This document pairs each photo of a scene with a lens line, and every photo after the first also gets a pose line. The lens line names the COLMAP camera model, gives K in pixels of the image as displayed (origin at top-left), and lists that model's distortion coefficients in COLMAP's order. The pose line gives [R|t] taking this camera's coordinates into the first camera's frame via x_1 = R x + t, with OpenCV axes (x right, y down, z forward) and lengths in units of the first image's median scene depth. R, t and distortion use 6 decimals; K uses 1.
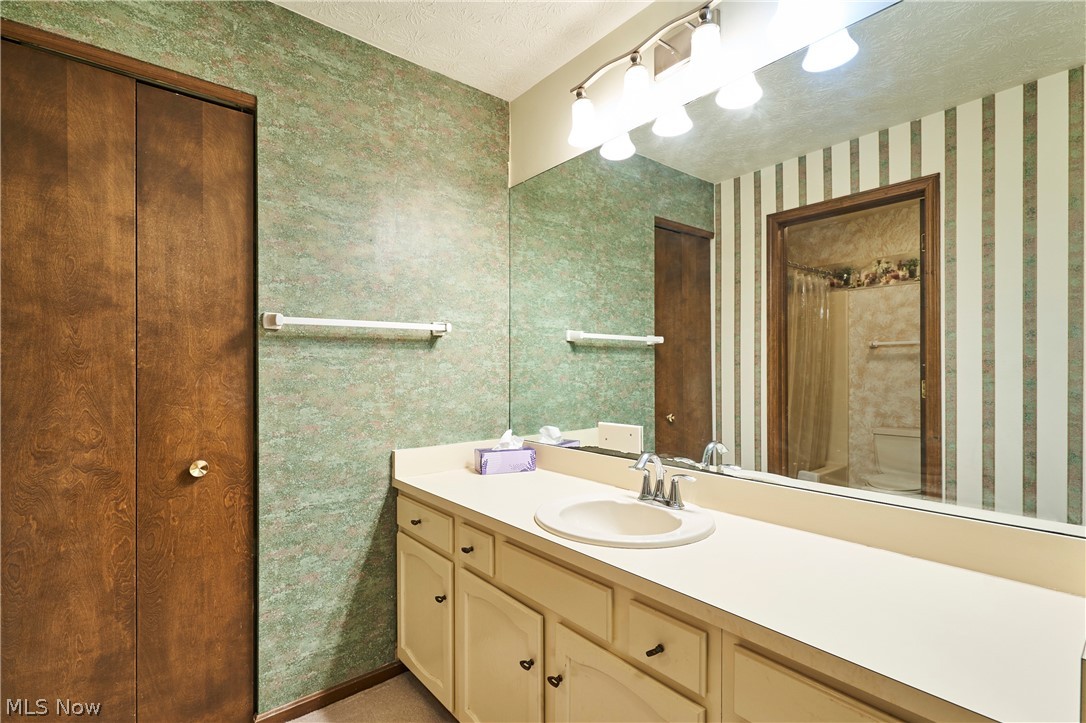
lens RADIAL K [[506.7, 0, 540.4], [0, 506.7, 366.9], [0, 0, 1]] dist [0.009156, 0.003190]
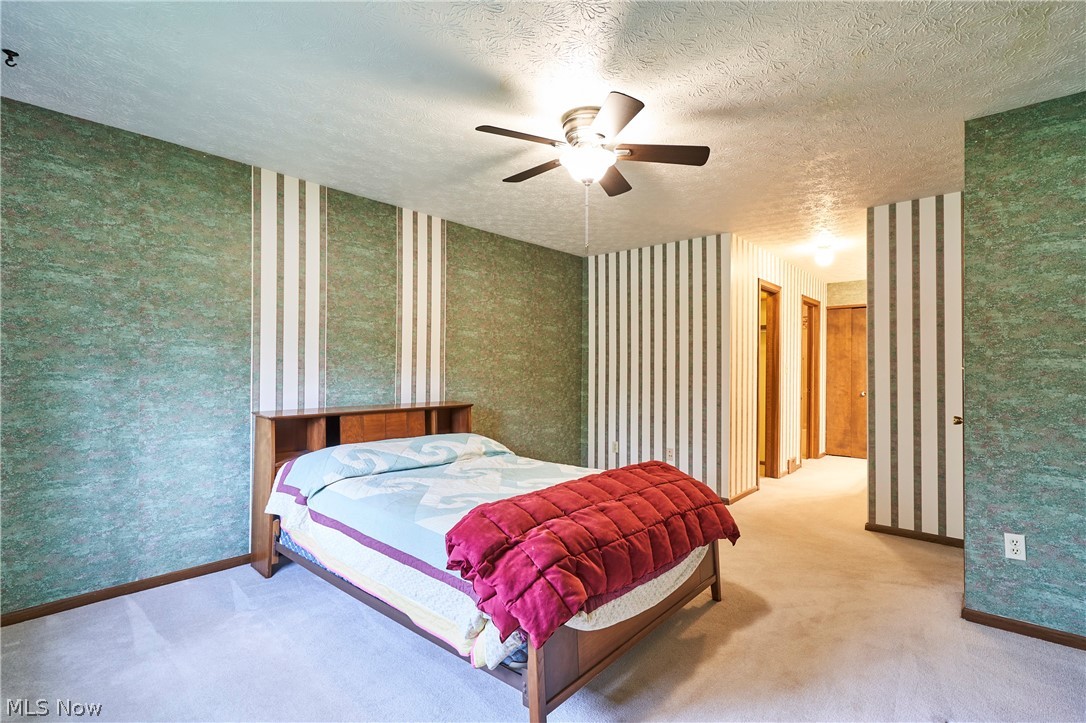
lens RADIAL K [[506.7, 0, 538.3], [0, 506.7, 362.7], [0, 0, 1]] dist [0.009156, 0.003190]
pose [[0.154385, -0.001335, -0.988010, 3.385584], [-0.006555, 0.999976, -0.002375, -0.037524], [0.987989, 0.006843, 0.154373, -2.561877]]
